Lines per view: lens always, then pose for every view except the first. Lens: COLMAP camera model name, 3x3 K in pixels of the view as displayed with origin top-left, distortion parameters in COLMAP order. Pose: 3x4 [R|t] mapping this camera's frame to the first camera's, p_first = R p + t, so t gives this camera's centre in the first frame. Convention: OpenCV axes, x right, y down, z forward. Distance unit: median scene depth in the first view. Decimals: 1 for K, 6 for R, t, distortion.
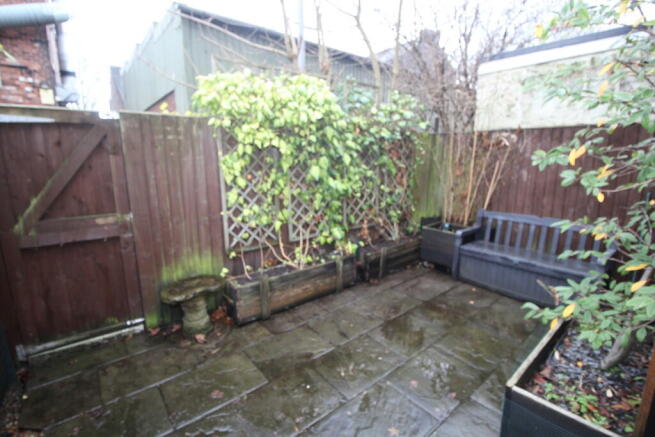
lens RADIAL K [[306.9, 0, 328.6], [0, 306.9, 216.4], [0, 0, 1]] dist [-0.017834, -0.001424]
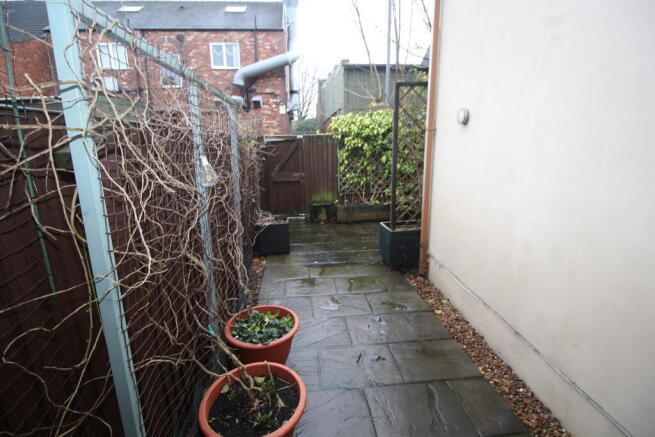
lens RADIAL K [[306.9, 0, 326.7], [0, 306.9, 217.6], [0, 0, 1]] dist [-0.017834, -0.001424]
pose [[0.830603, 0.117612, -0.544304, 0.856845], [-0.089620, 0.992933, 0.077791, 0.127525], [0.549607, -0.015833, 0.835274, -0.955734]]
